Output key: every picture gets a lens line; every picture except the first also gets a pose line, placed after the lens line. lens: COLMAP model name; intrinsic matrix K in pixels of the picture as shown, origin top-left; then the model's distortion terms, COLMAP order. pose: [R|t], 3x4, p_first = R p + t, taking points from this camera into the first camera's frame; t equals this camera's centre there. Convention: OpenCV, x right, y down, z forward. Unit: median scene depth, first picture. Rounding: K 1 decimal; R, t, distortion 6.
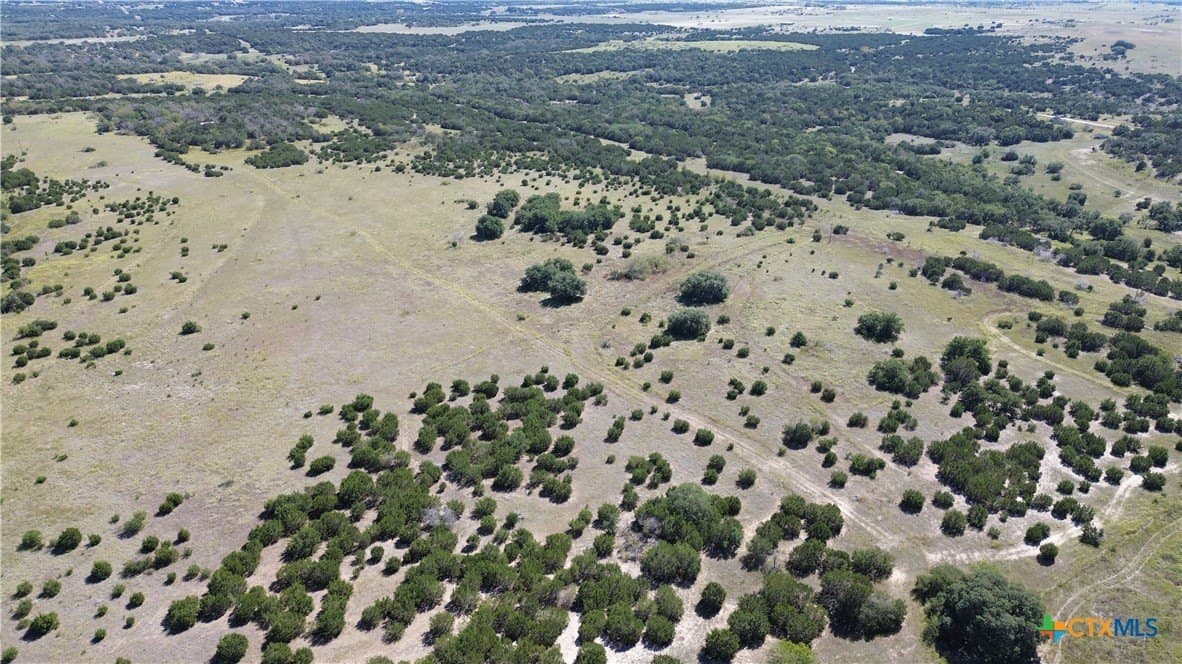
lens RADIAL K [[830.7, 0, 592.5], [0, 830.7, 338.2], [0, 0, 1]] dist [0.082677, -0.085774]
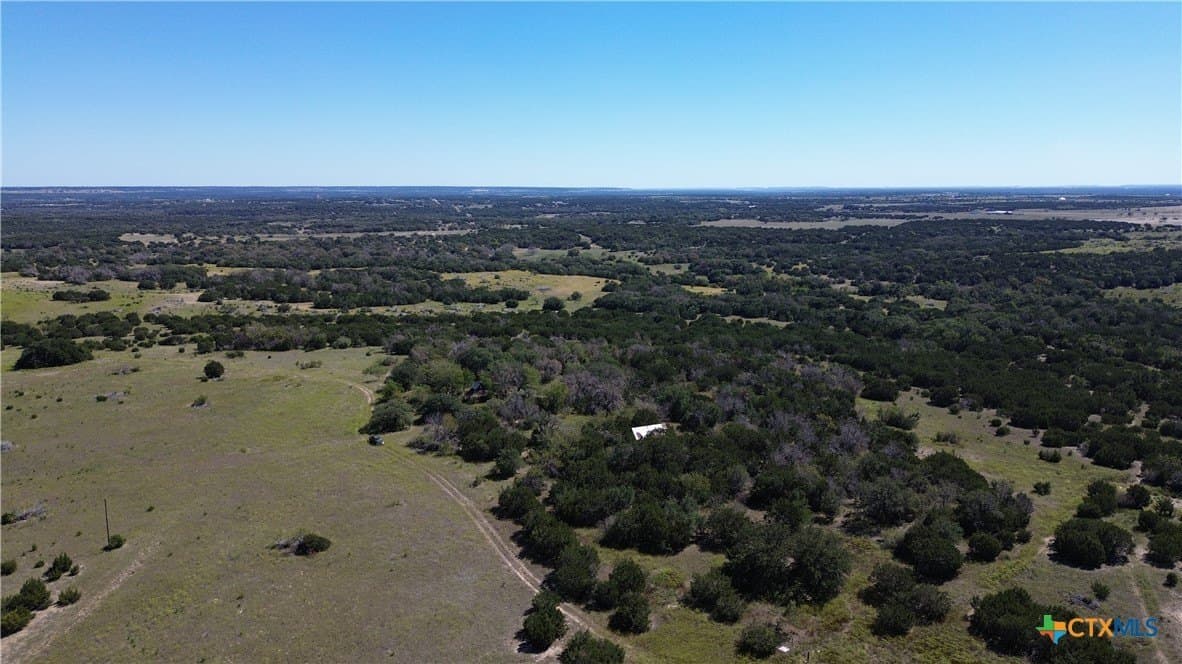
lens RADIAL K [[832.3, 0, 592.1], [0, 832.3, 335.9], [0, 0, 1]] dist [0.095030, -0.113419]
pose [[0.950626, 0.052527, -0.305860, -0.417829], [-0.120689, 0.970563, -0.208426, -0.242061], [0.285908, 0.235049, 0.928983, 0.742535]]
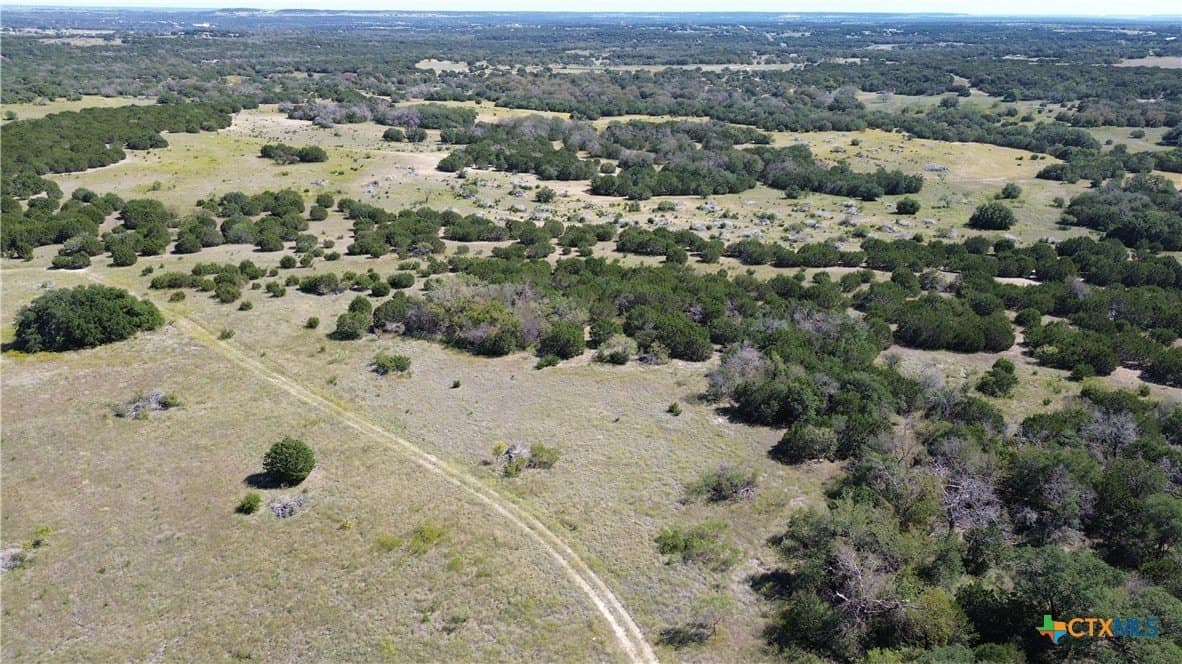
lens RADIAL K [[842.0, 0, 593.2], [0, 842.0, 315.9], [0, 0, 1]] dist [0.081796, -0.090790]
pose [[0.790483, 0.211868, -0.574673, -0.645520], [-0.248843, 0.968431, 0.014745, -0.362964], [0.559655, 0.131348, 0.818250, 1.052919]]
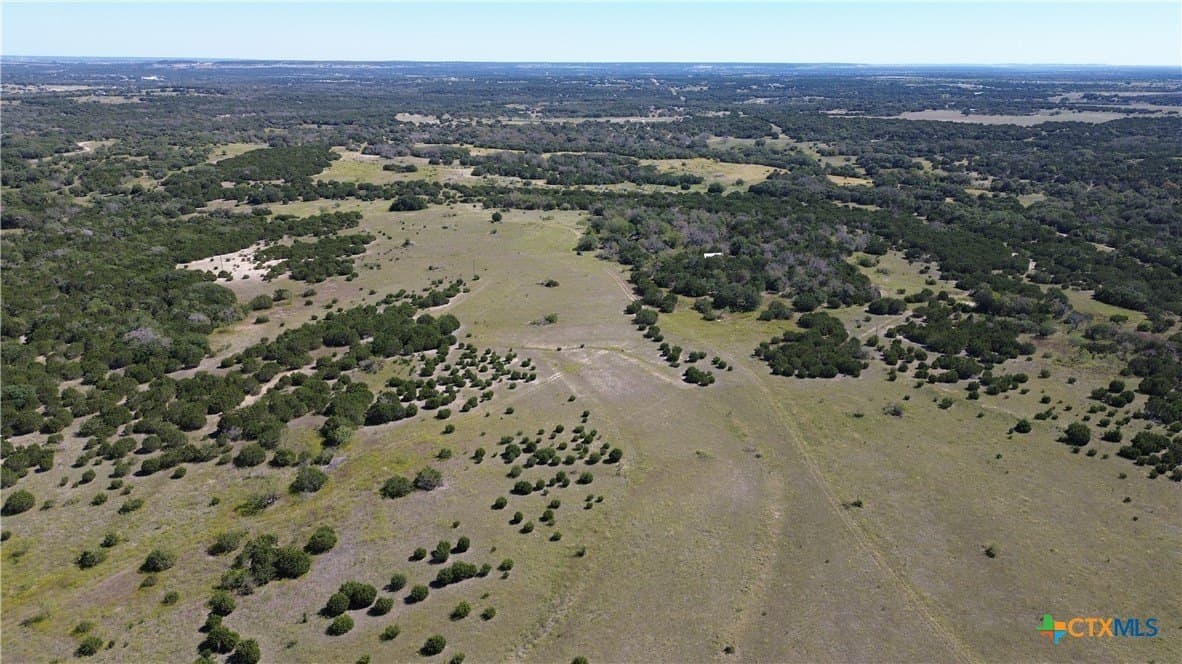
lens RADIAL K [[832.3, 0, 592.1], [0, 832.3, 335.9], [0, 0, 1]] dist [0.095030, -0.113419]
pose [[0.839564, 0.174751, -0.514387, -0.202438], [-0.221018, 0.974822, -0.029565, -0.166635], [0.496269, 0.138511, 0.857048, 0.430302]]
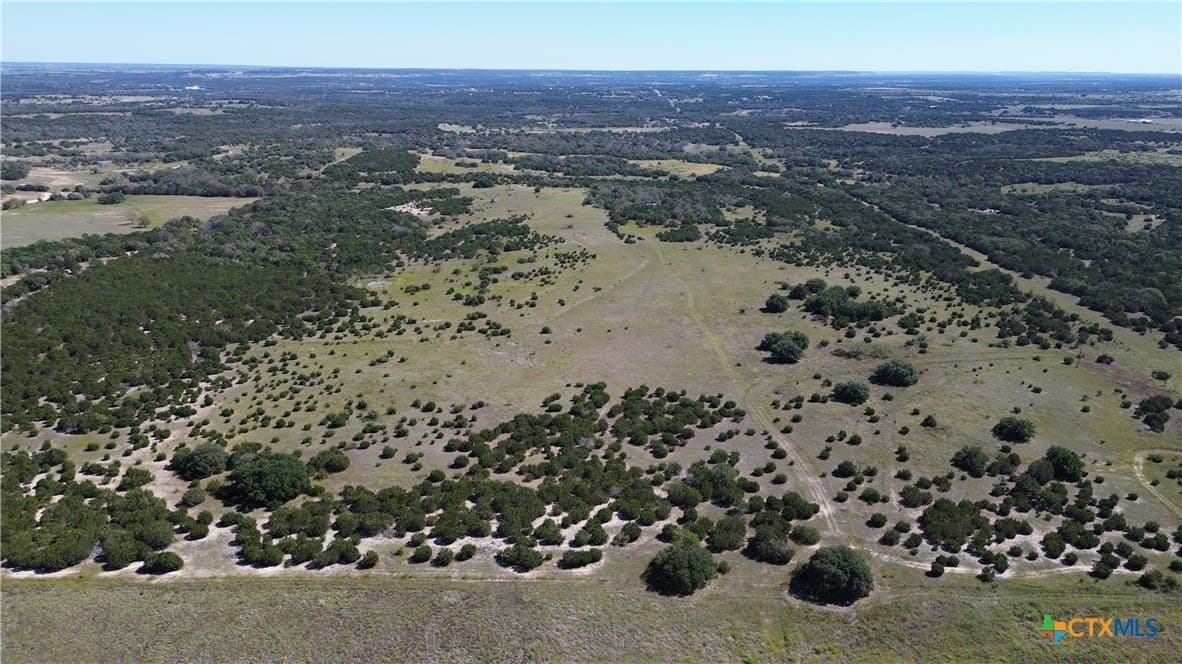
lens RADIAL K [[830.7, 0, 592.5], [0, 830.7, 338.2], [0, 0, 1]] dist [0.082677, -0.085774]
pose [[0.833560, 0.177336, -0.523192, 0.216416], [-0.226357, 0.973562, -0.030647, 0.015444], [0.503925, 0.143974, 0.851664, -0.157852]]
